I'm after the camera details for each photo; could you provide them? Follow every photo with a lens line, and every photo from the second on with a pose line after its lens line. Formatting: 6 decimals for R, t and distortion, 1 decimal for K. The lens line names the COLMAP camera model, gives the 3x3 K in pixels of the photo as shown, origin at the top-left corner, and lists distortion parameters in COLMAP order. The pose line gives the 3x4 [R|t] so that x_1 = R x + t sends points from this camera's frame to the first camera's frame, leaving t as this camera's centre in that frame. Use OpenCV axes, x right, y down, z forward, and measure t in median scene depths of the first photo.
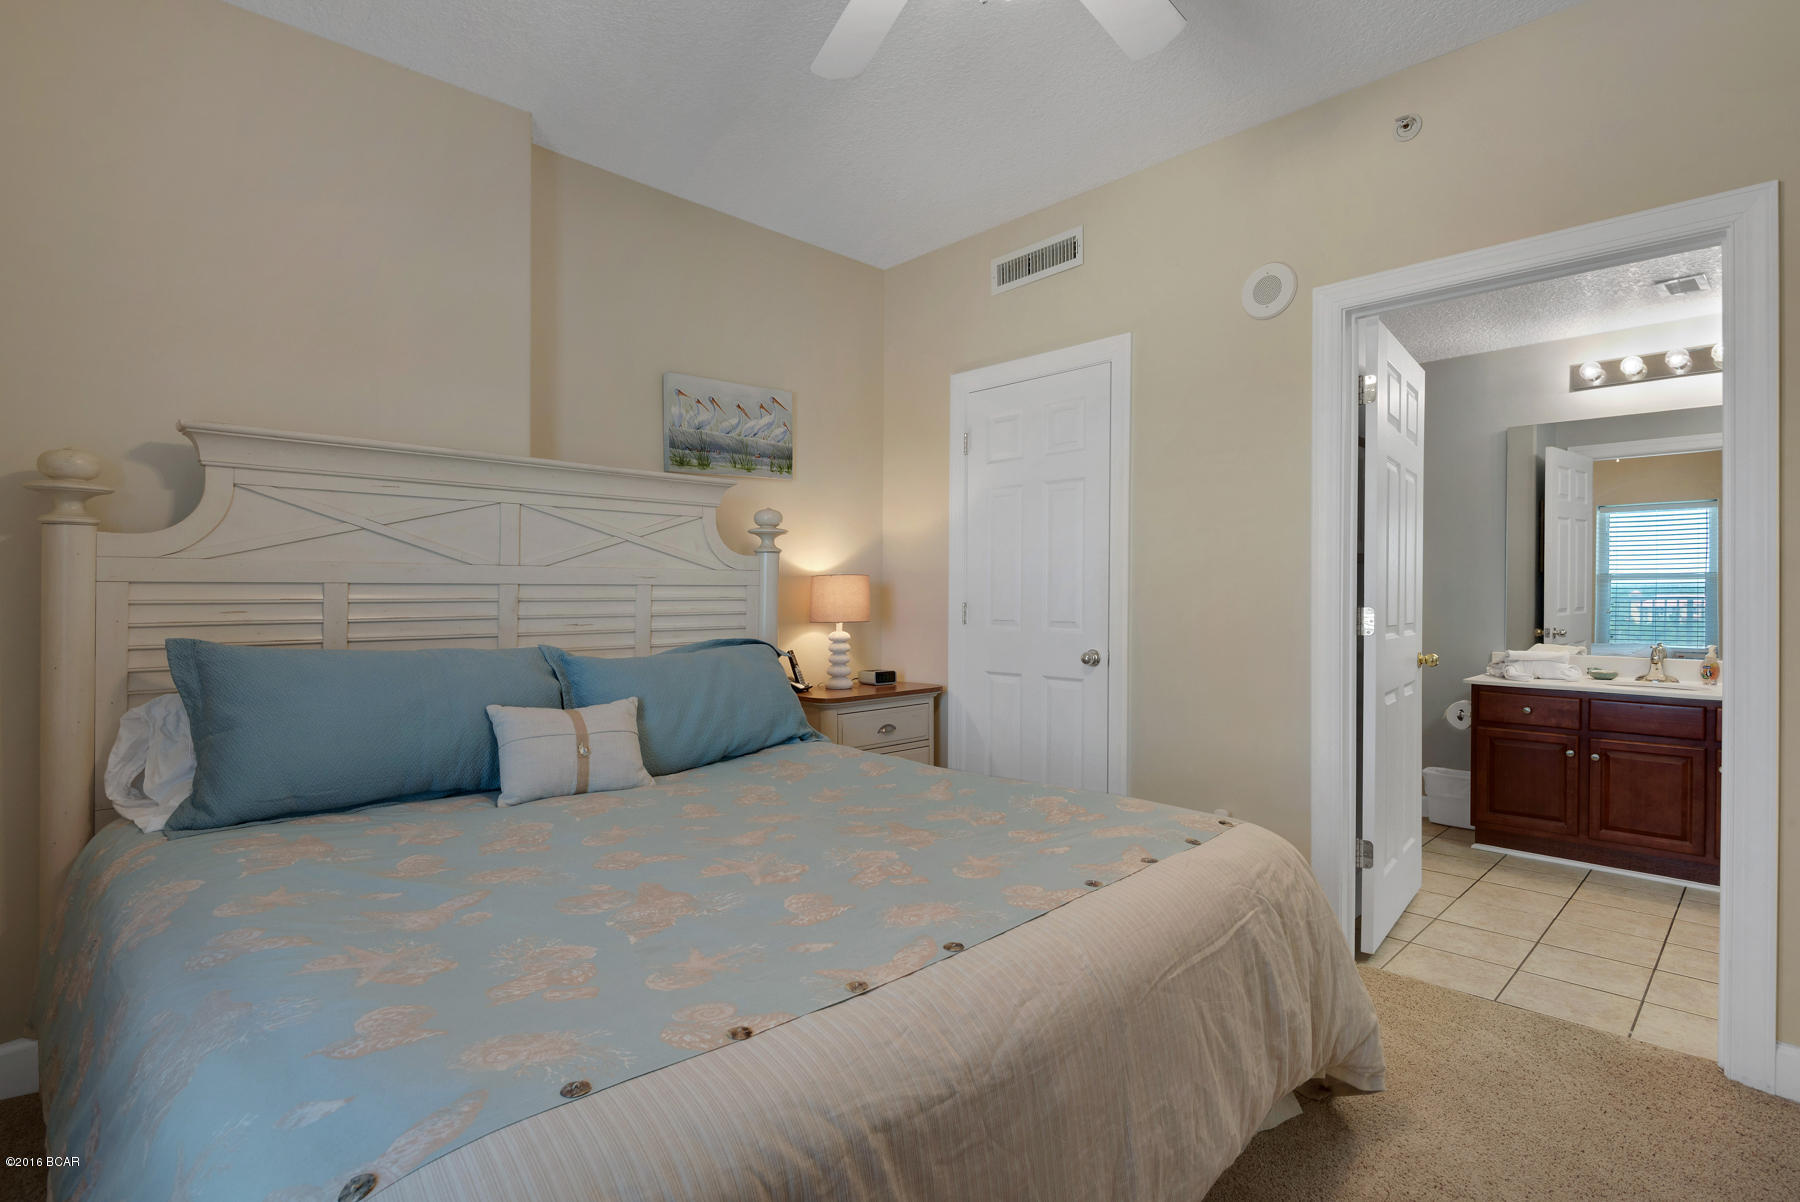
lens RADIAL K [[881.1, 0, 897.1], [0, 881.1, 592.8], [0, 0, 1]] dist [0.013999, -0.004256]
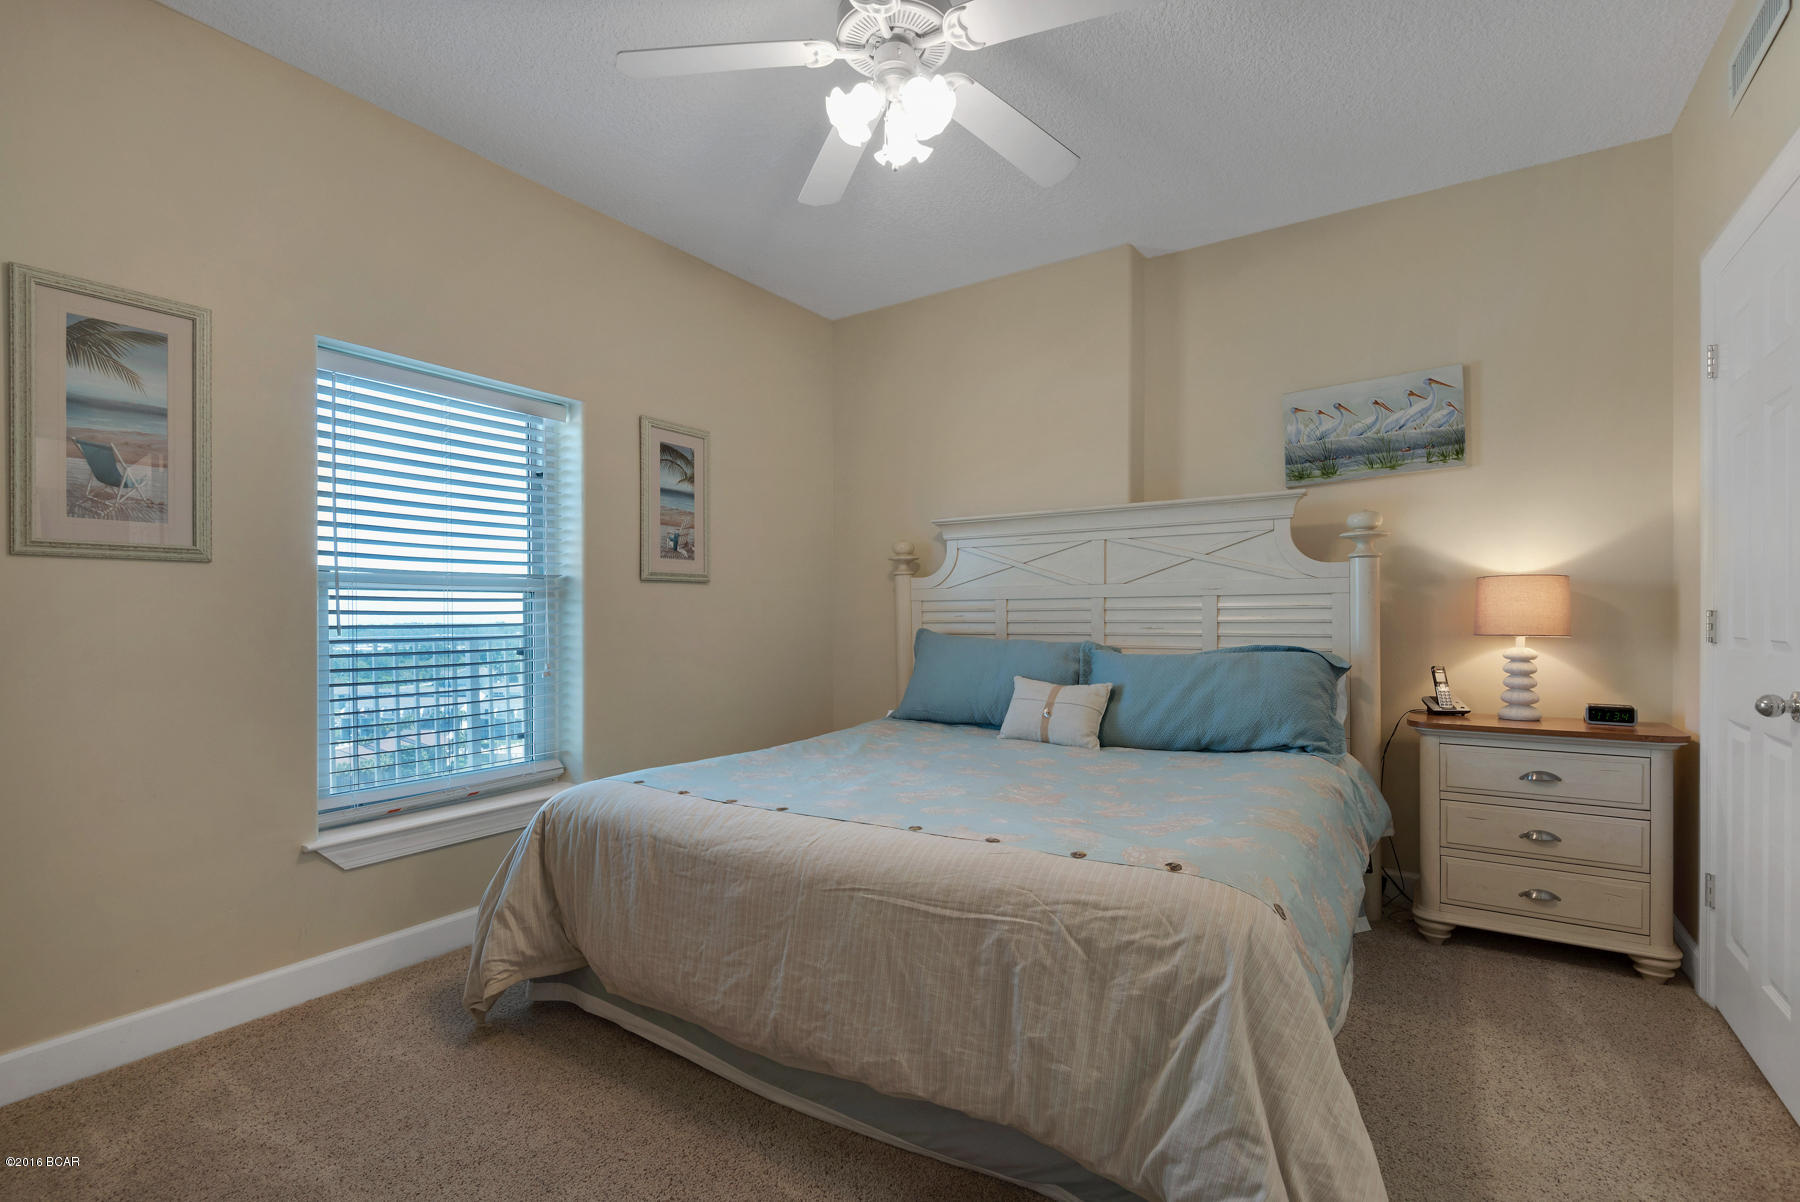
lens RADIAL K [[825.5, 0, 888.9], [0, 825.5, 616.2], [0, 0, 1]] dist [0.004975, -0.006054]
pose [[0.201329, -0.001557, -0.979522, 0.606452], [0.006654, 0.999978, -0.000222, 0.013642], [0.979501, -0.006473, 0.201335, 0.327449]]
